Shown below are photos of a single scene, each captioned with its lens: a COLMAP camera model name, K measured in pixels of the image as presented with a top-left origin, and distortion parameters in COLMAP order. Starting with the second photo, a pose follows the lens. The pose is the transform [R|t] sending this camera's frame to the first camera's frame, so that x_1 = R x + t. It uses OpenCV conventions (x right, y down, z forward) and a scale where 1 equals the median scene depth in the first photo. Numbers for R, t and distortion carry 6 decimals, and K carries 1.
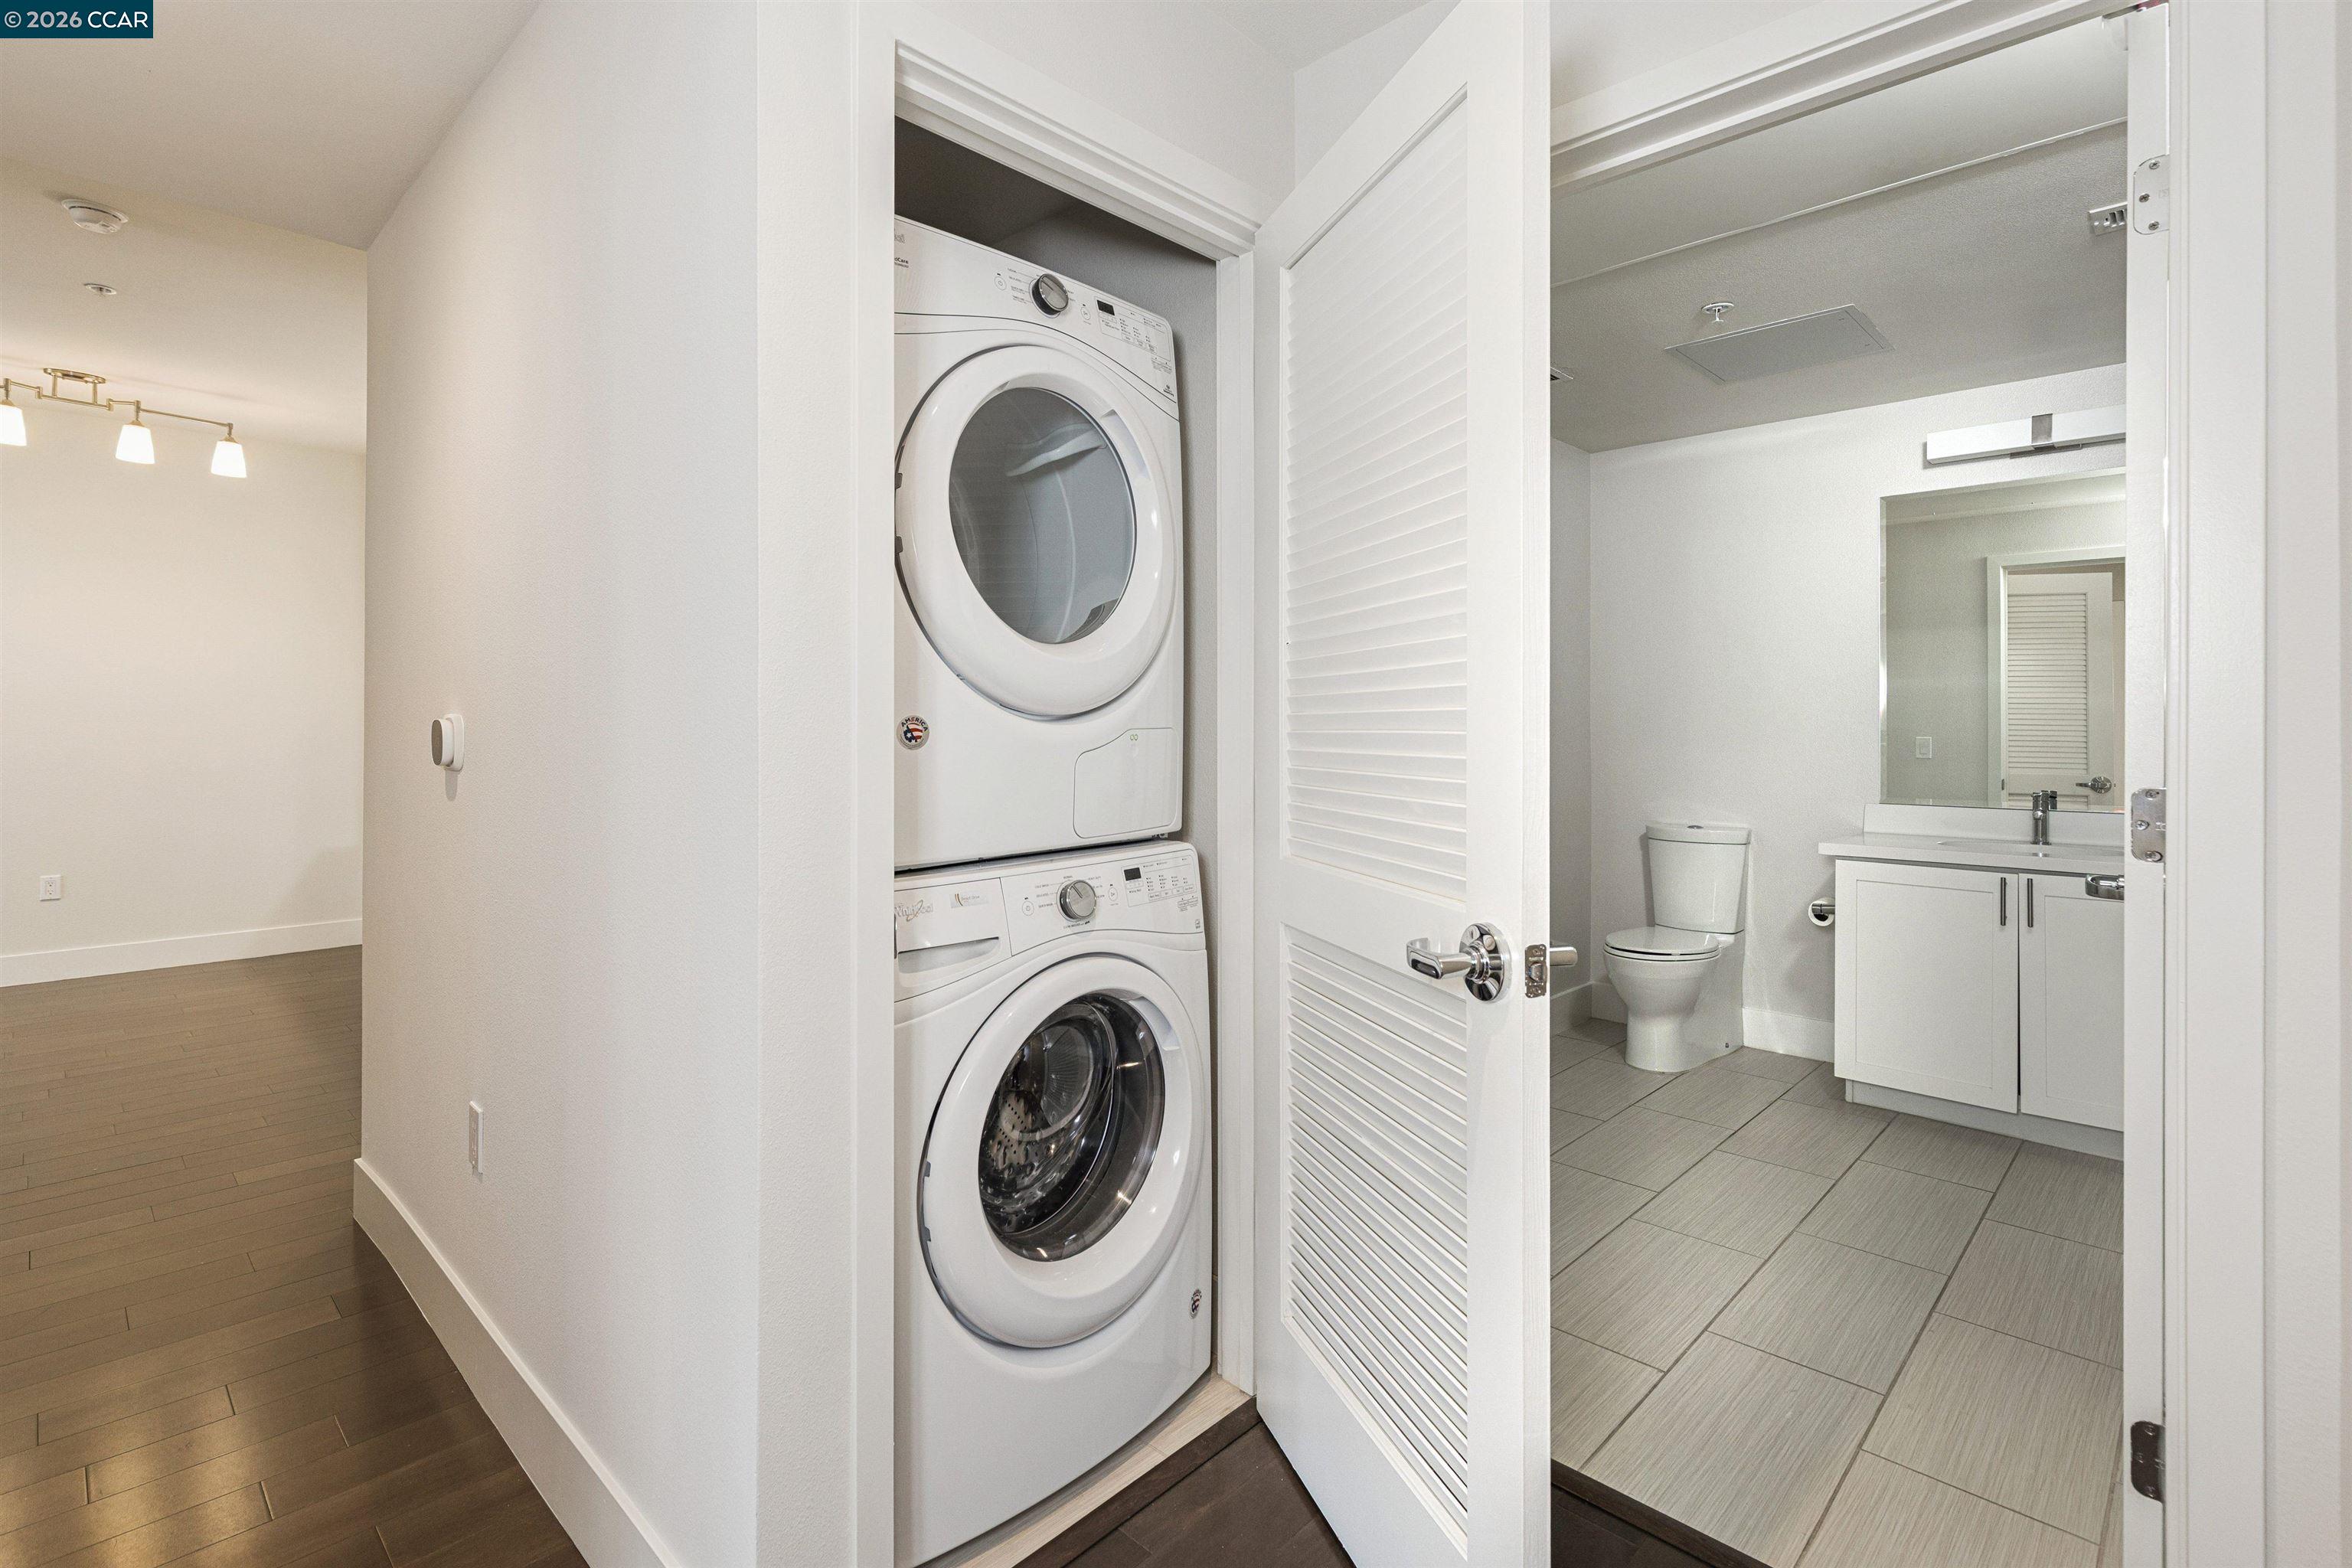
lens RADIAL K [[1079.6, 0, 1178.6], [0, 1079.6, 732.3], [0, 0, 1]] dist [-0.001838, -0.000394]
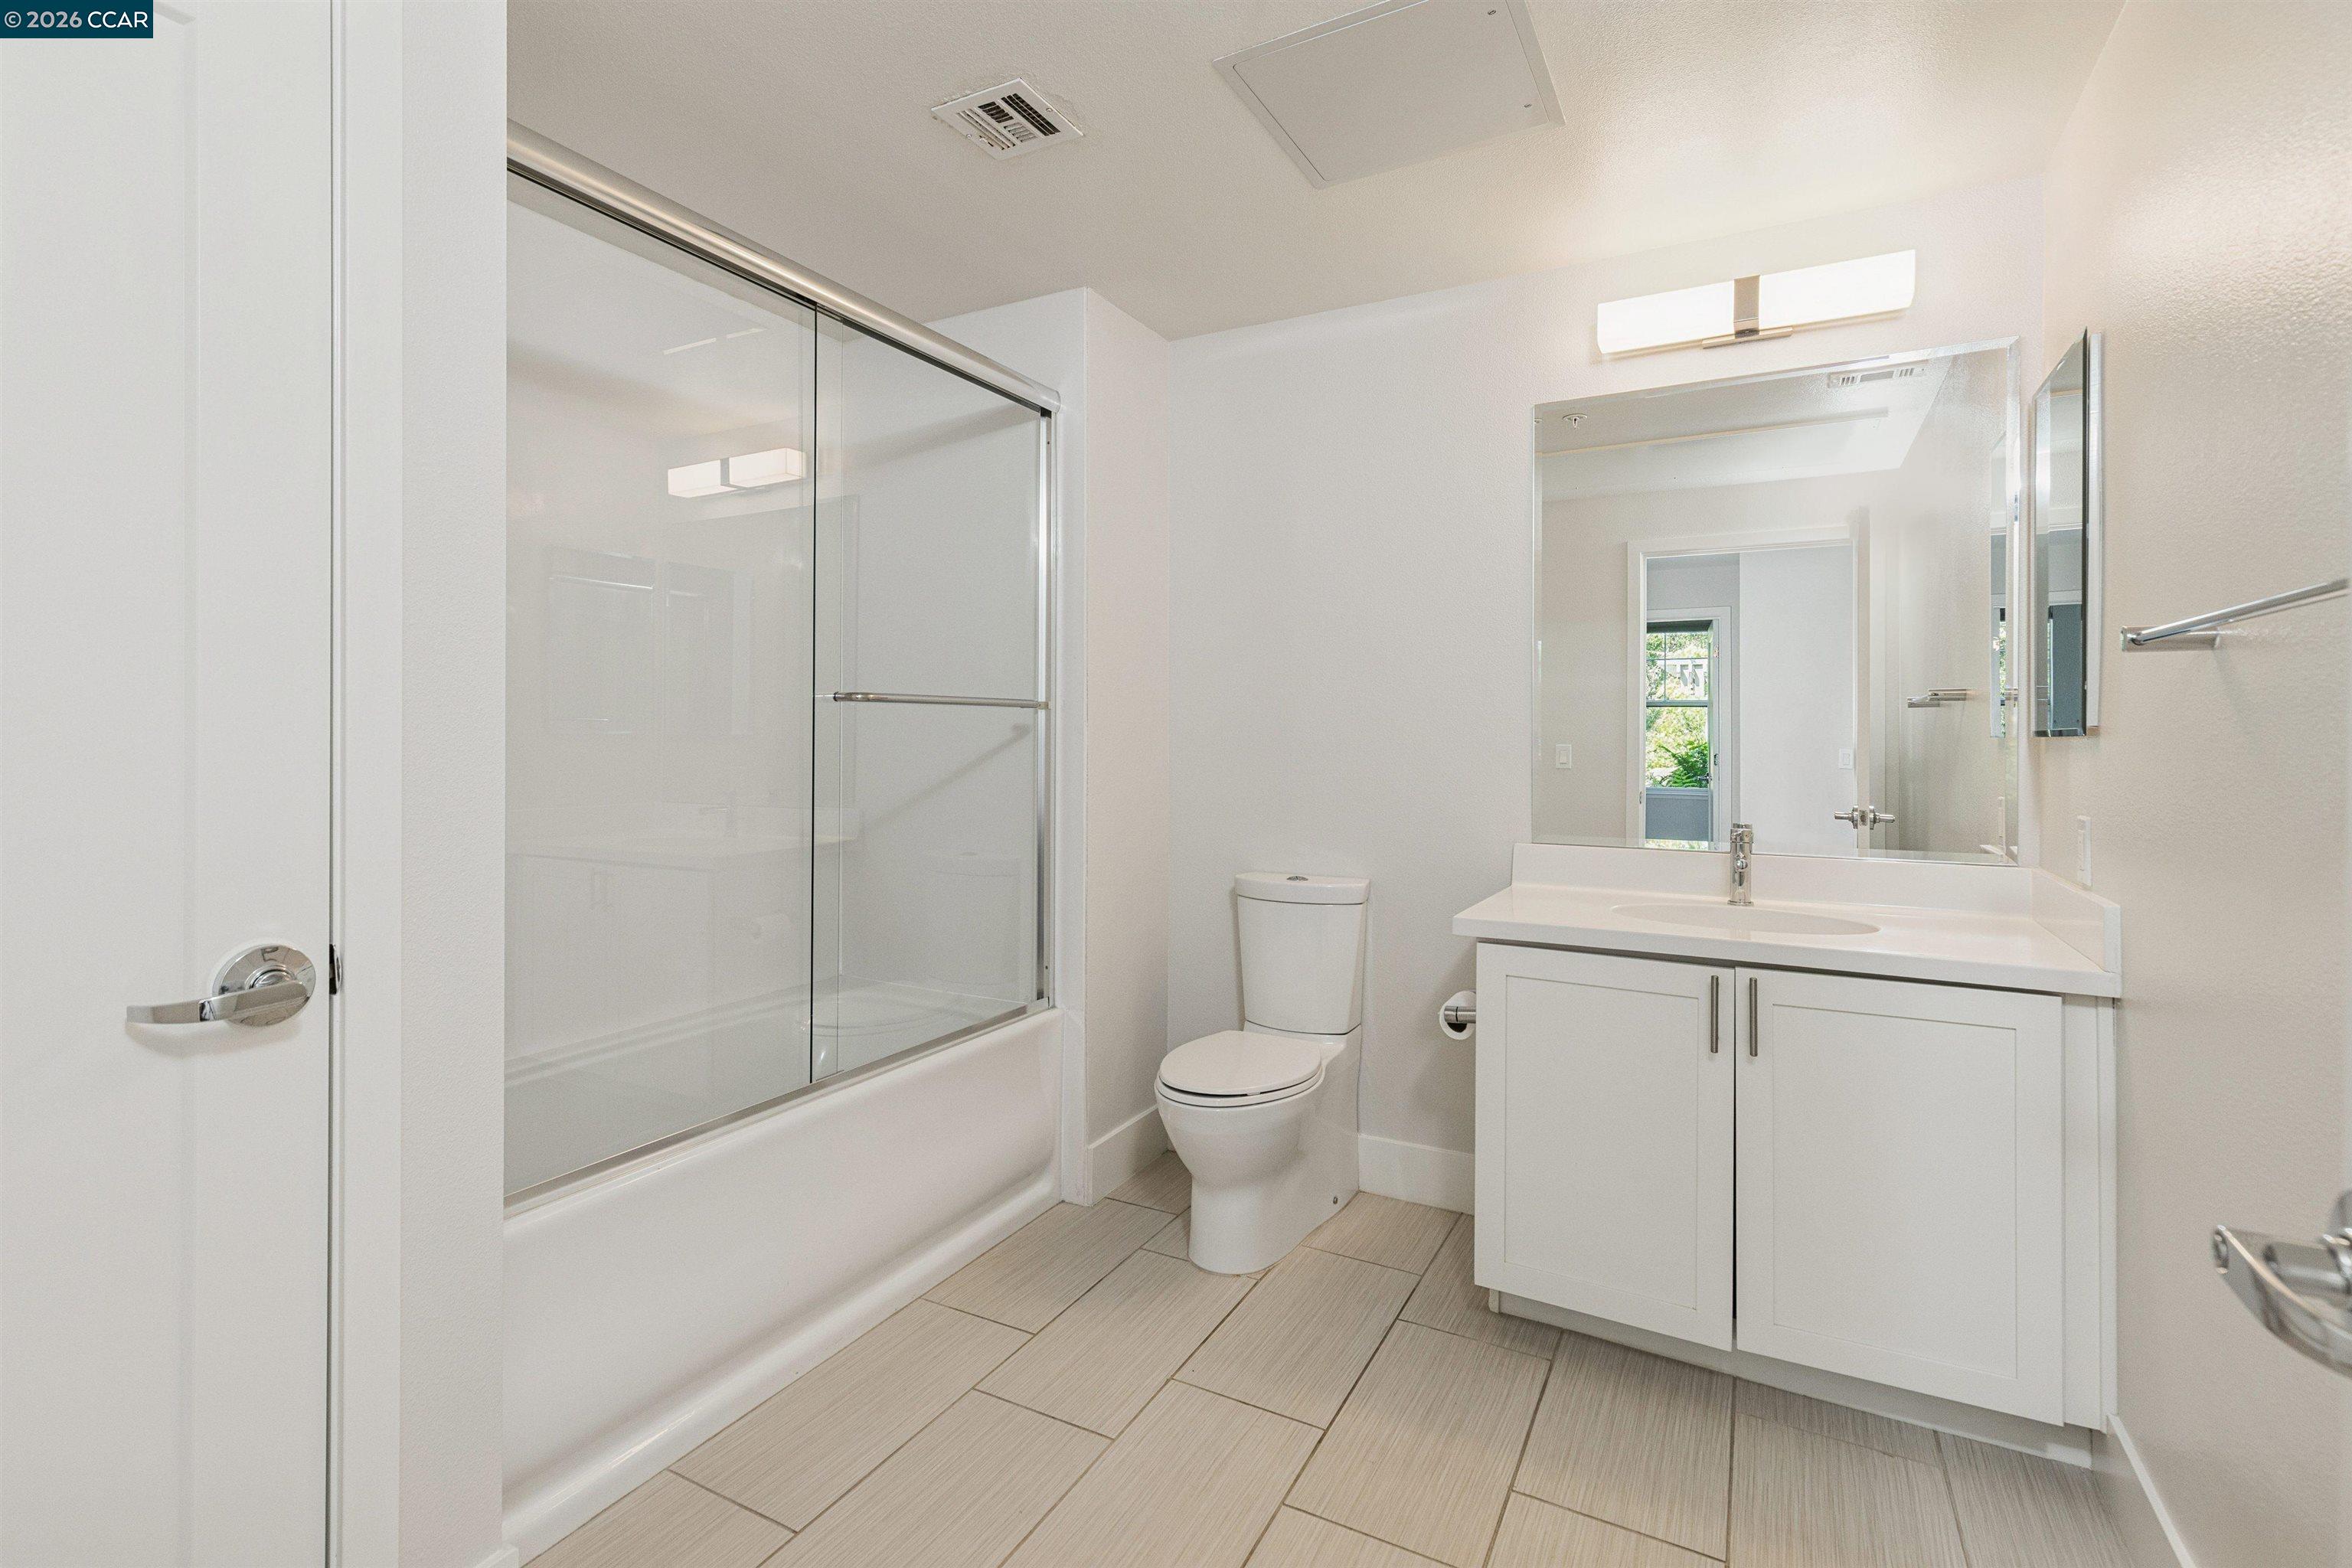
lens RADIAL K [[1068.7, 0, 1167.8], [0, 1068.7, 744.1], [0, 0, 1]] dist [0.001702, 0.000254]
pose [[0.968421, -0.001939, 0.249313, 0.267573], [0.000558, 0.999984, 0.005608, -0.002662], [-0.249319, -0.005292, 0.968407, 0.422091]]
